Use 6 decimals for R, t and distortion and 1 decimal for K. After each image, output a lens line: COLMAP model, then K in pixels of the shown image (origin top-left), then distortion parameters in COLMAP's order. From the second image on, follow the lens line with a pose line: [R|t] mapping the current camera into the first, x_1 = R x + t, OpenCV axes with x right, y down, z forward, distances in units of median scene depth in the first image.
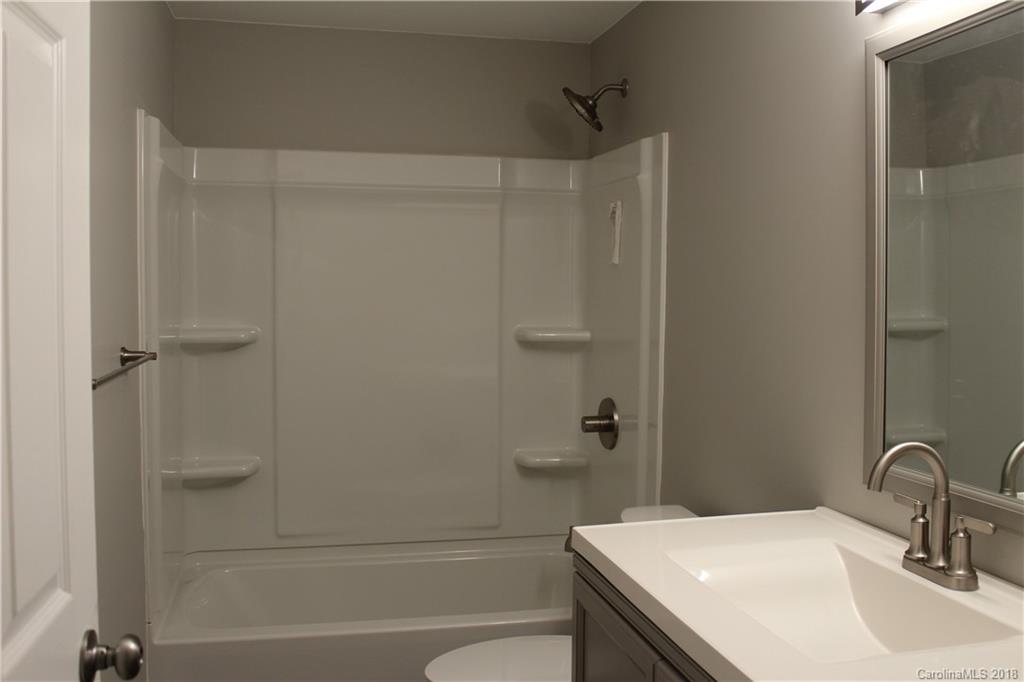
lens RADIAL K [[957.0, 0, 512.0], [0, 957.0, 341.0], [0, 0, 1]] dist [-0.123364, 0.114345]
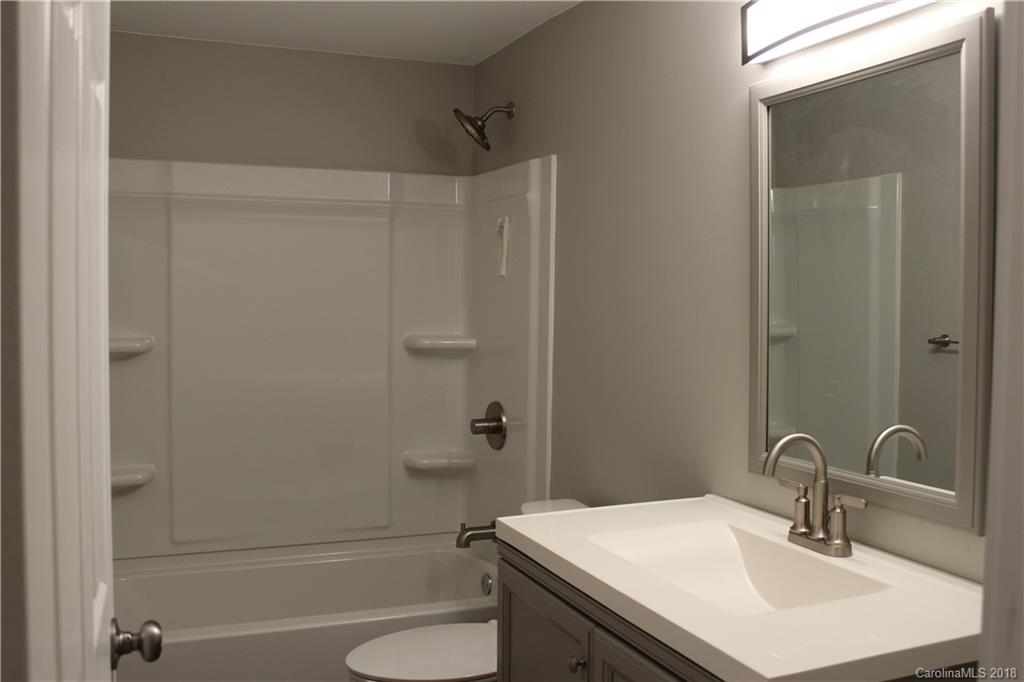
lens RADIAL K [[960.1, 0, 512.1], [0, 960.1, 348.1], [0, 0, 1]] dist [-0.095367, 0.005486]
pose [[0.985730, -0.006272, 0.168215, -0.067041], [0.005851, 0.999978, 0.003000, -0.003313], [-0.168230, -0.001973, 0.985746, -0.062955]]
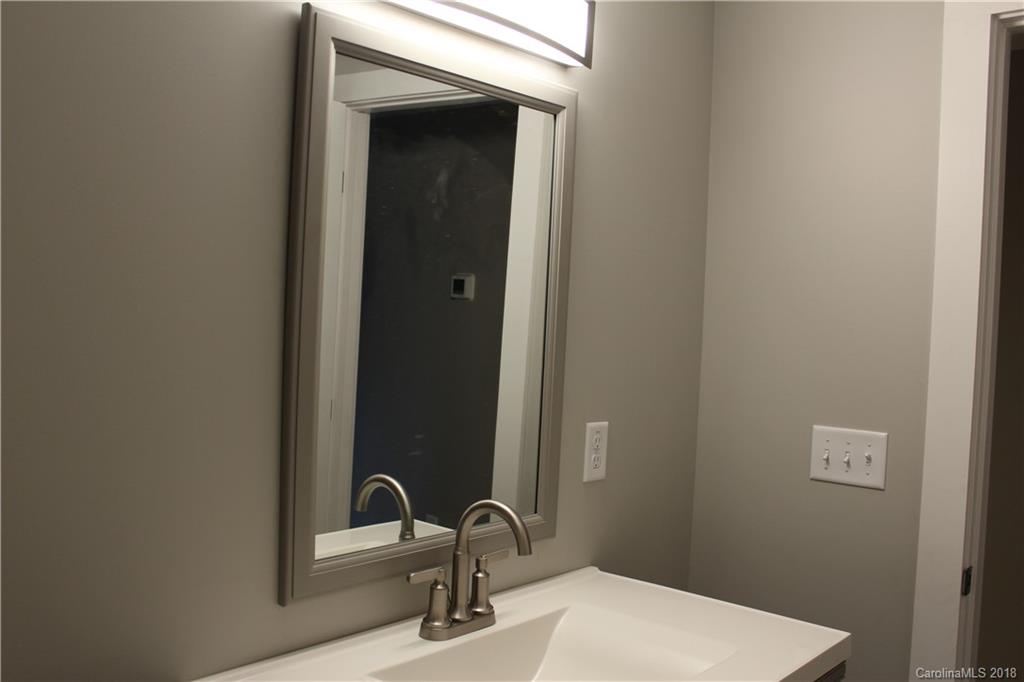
lens RADIAL K [[957.0, 0, 512.0], [0, 957.0, 341.0], [0, 0, 1]] dist [-0.123364, 0.114345]
pose [[-0.604796, -0.055058, 0.794475, -0.196908], [-0.006870, 0.997931, 0.063928, -0.064894], [-0.796351, 0.033205, -0.603923, 0.817173]]
